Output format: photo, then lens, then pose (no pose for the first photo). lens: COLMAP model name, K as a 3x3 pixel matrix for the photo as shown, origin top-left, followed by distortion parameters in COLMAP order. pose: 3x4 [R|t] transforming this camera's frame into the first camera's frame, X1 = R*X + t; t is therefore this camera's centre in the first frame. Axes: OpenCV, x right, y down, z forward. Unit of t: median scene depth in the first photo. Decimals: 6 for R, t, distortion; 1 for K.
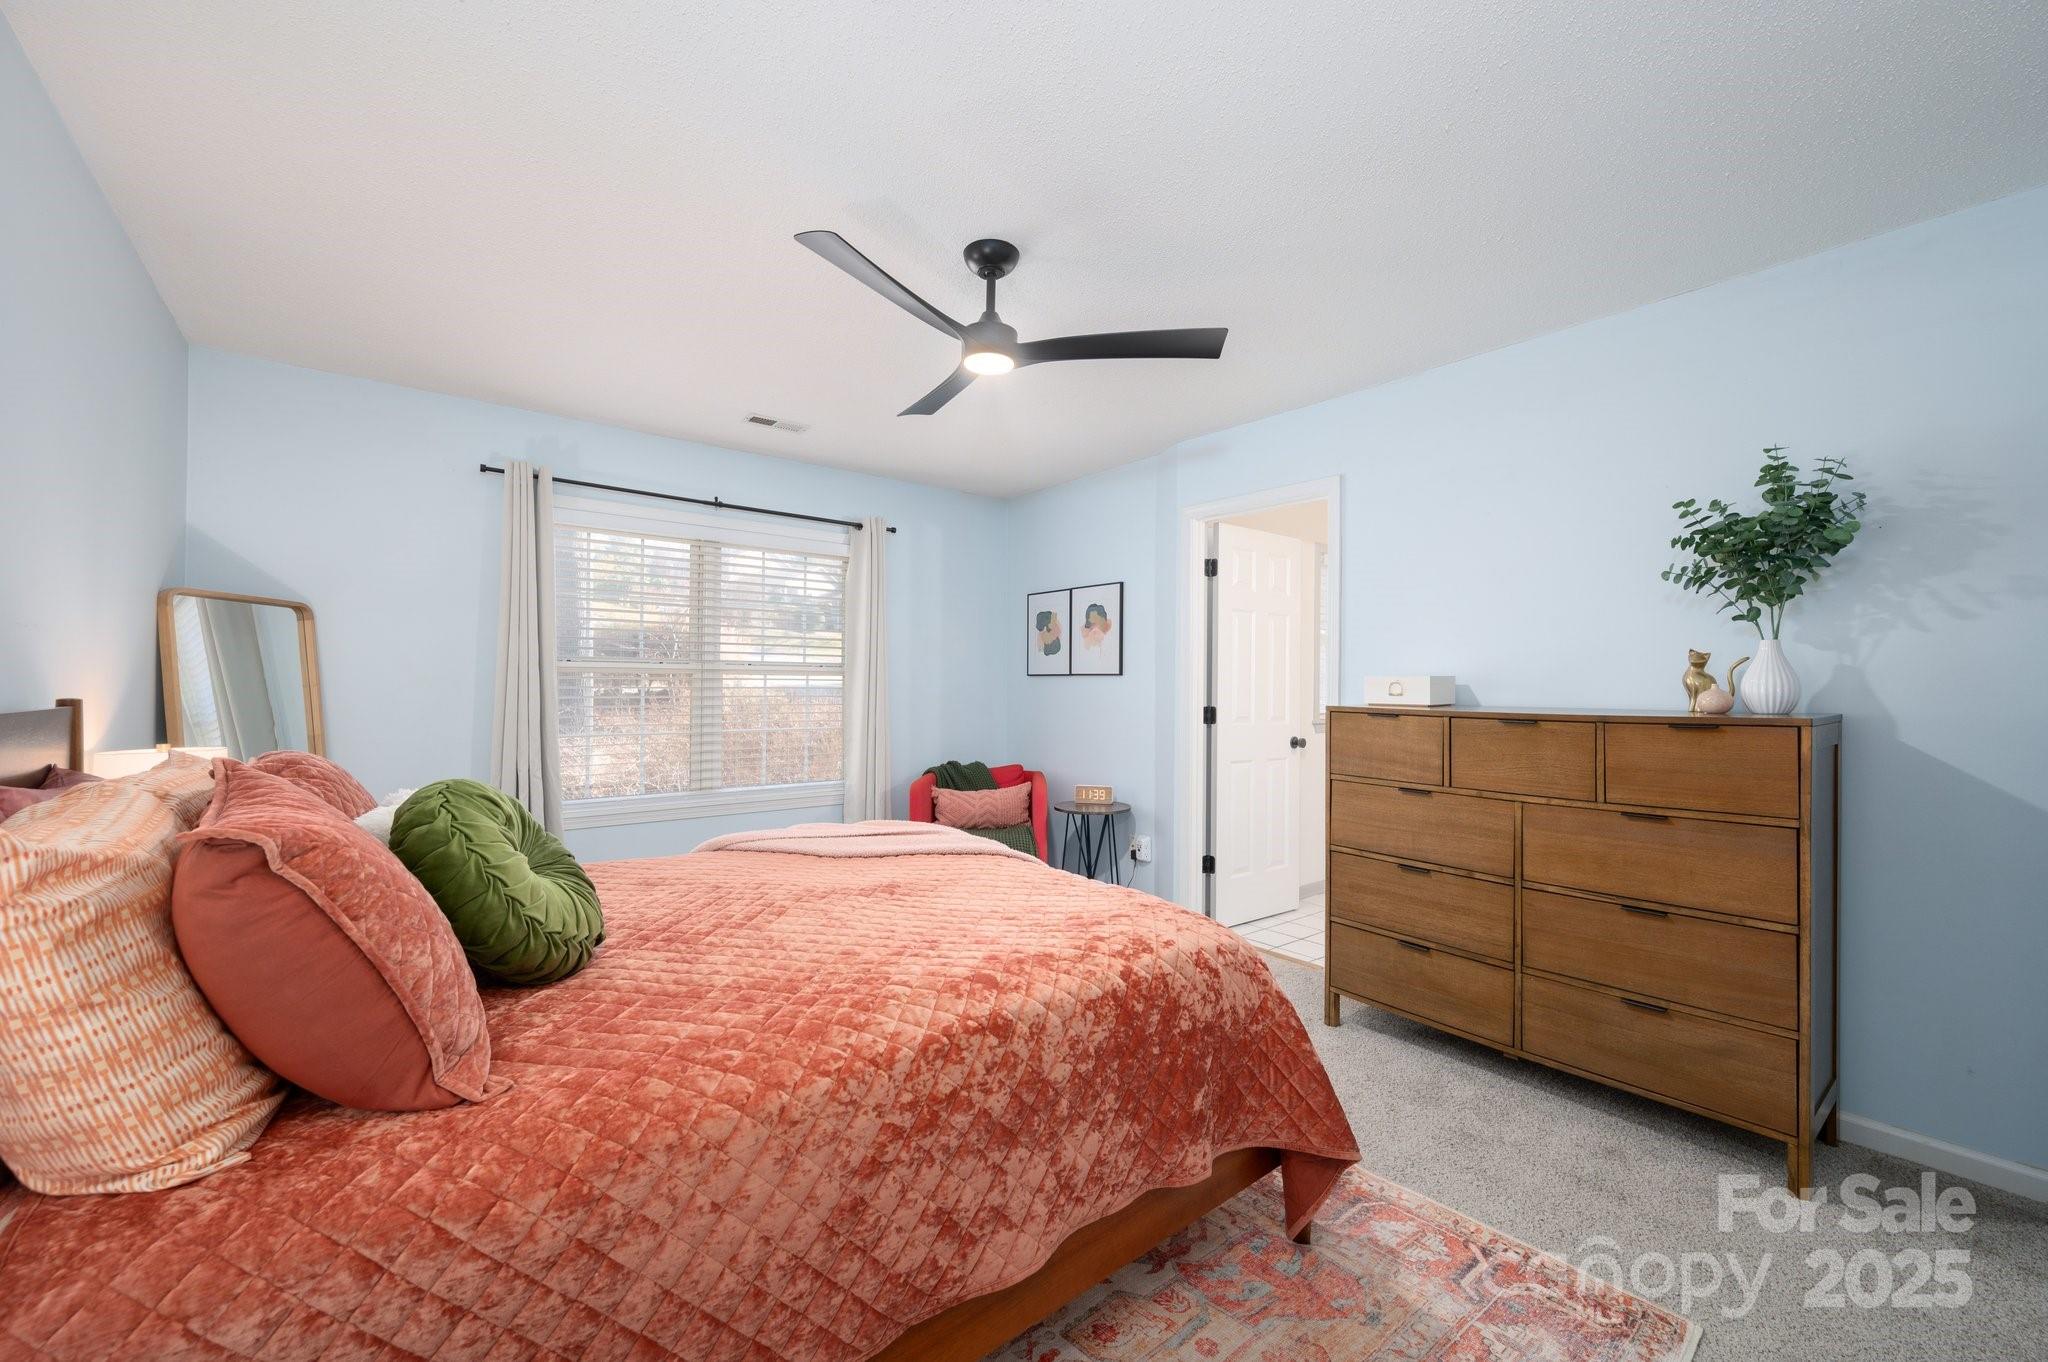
lens RADIAL K [[823.2, 0, 1023.2], [0, 823.2, 676.5], [0, 0, 1]] dist [0.002611, 0.000273]
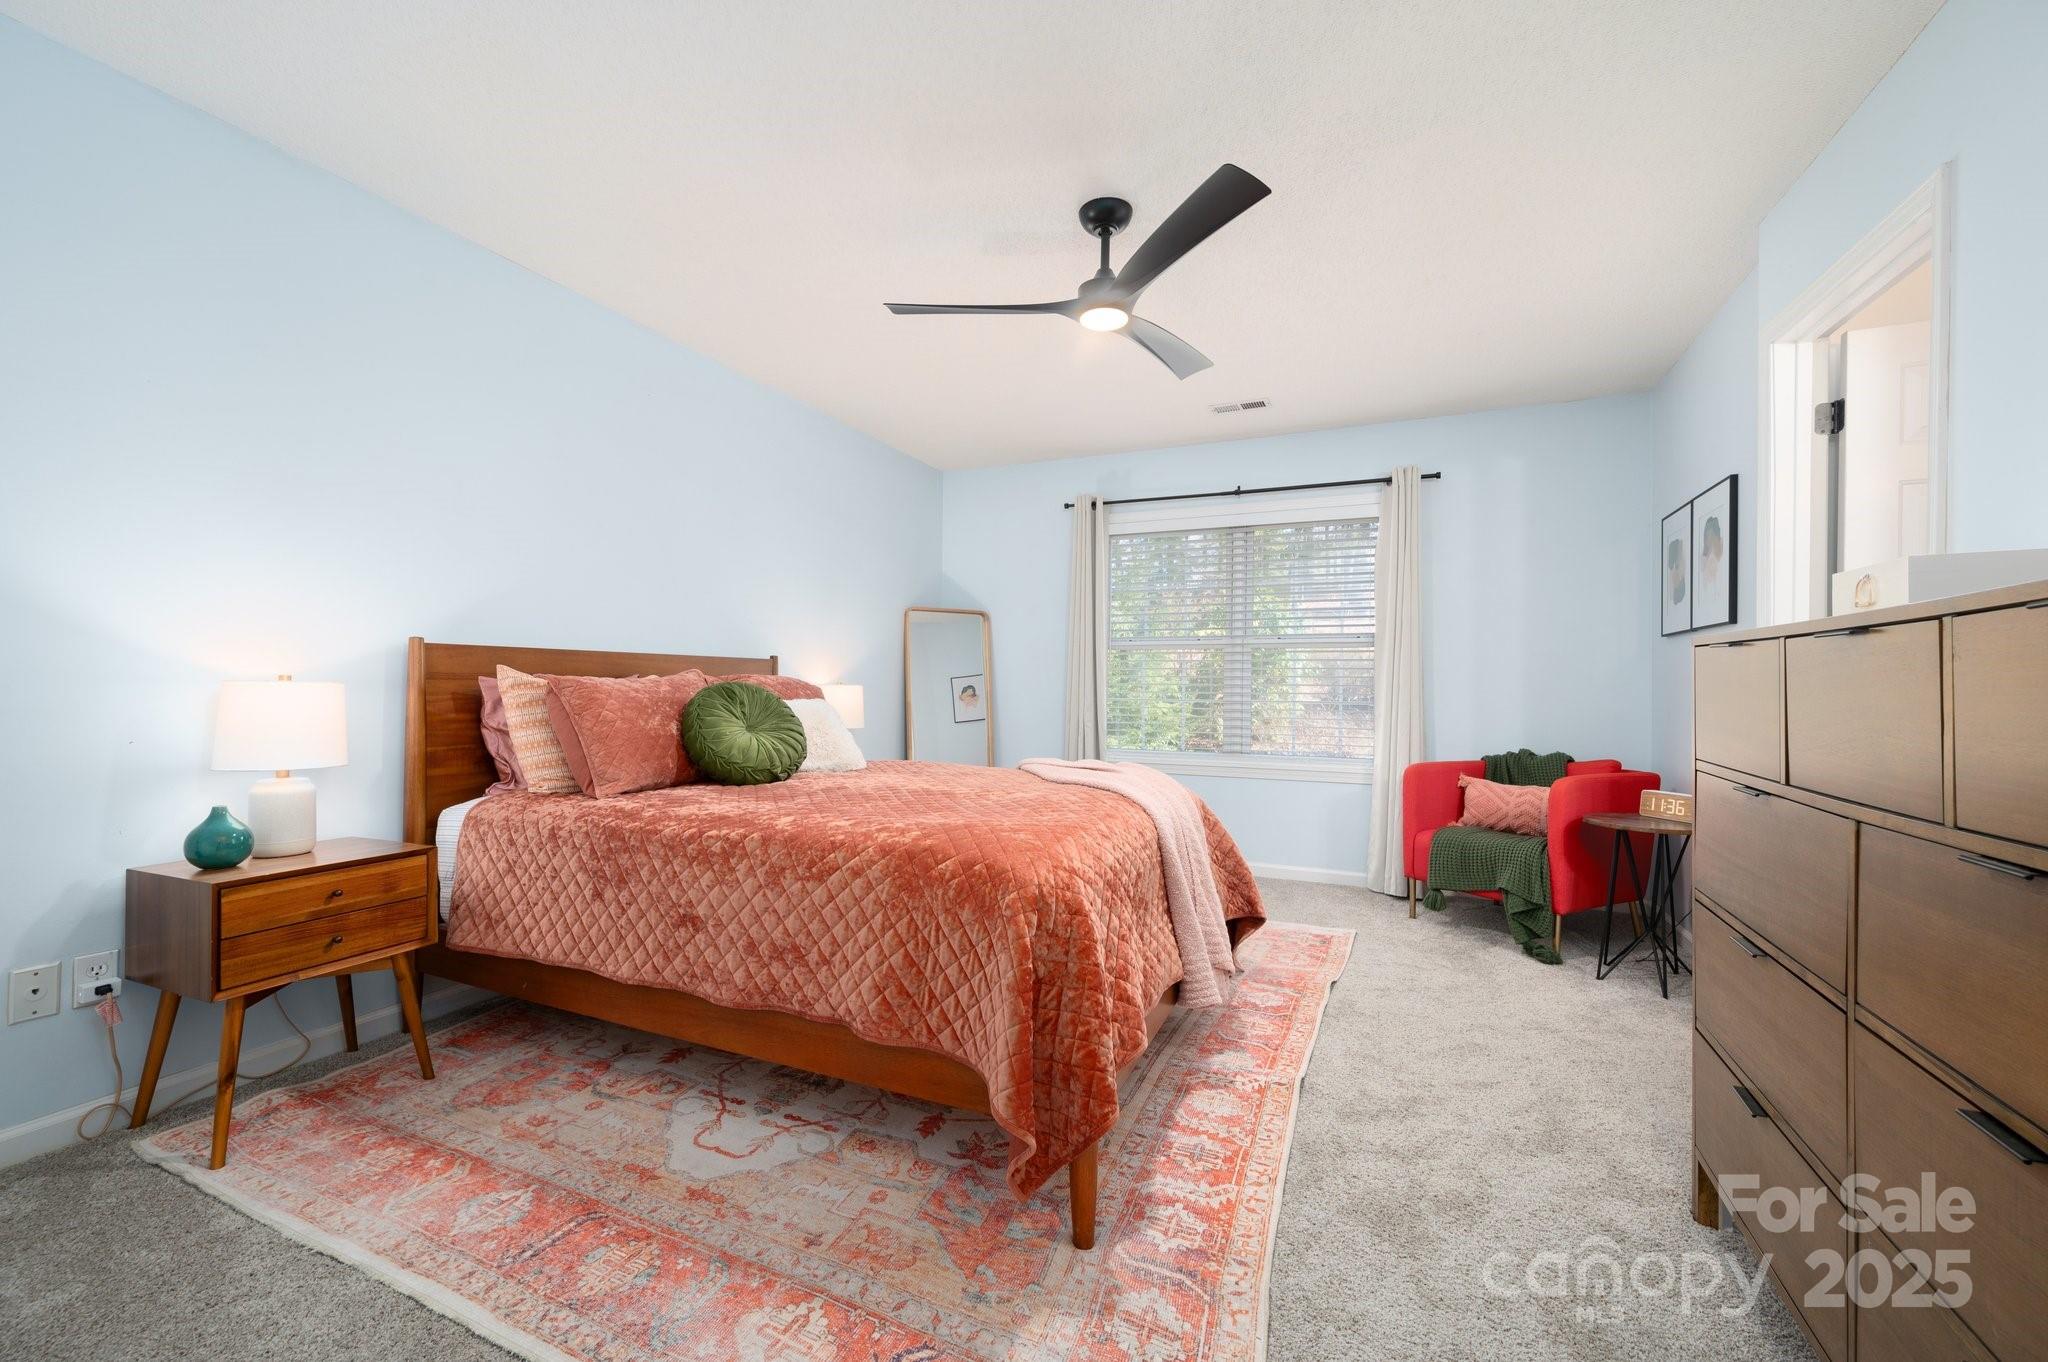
lens RADIAL K [[823.2, 0, 1018.4], [0, 823.2, 686.7], [0, 0, 1]] dist [0.002611, 0.000273]
pose [[0.442702, -0.003317, -0.896663, 0.441380], [0.004148, 0.999990, -0.001651, 0.045468], [0.896659, -0.002989, 0.442711, 0.232579]]
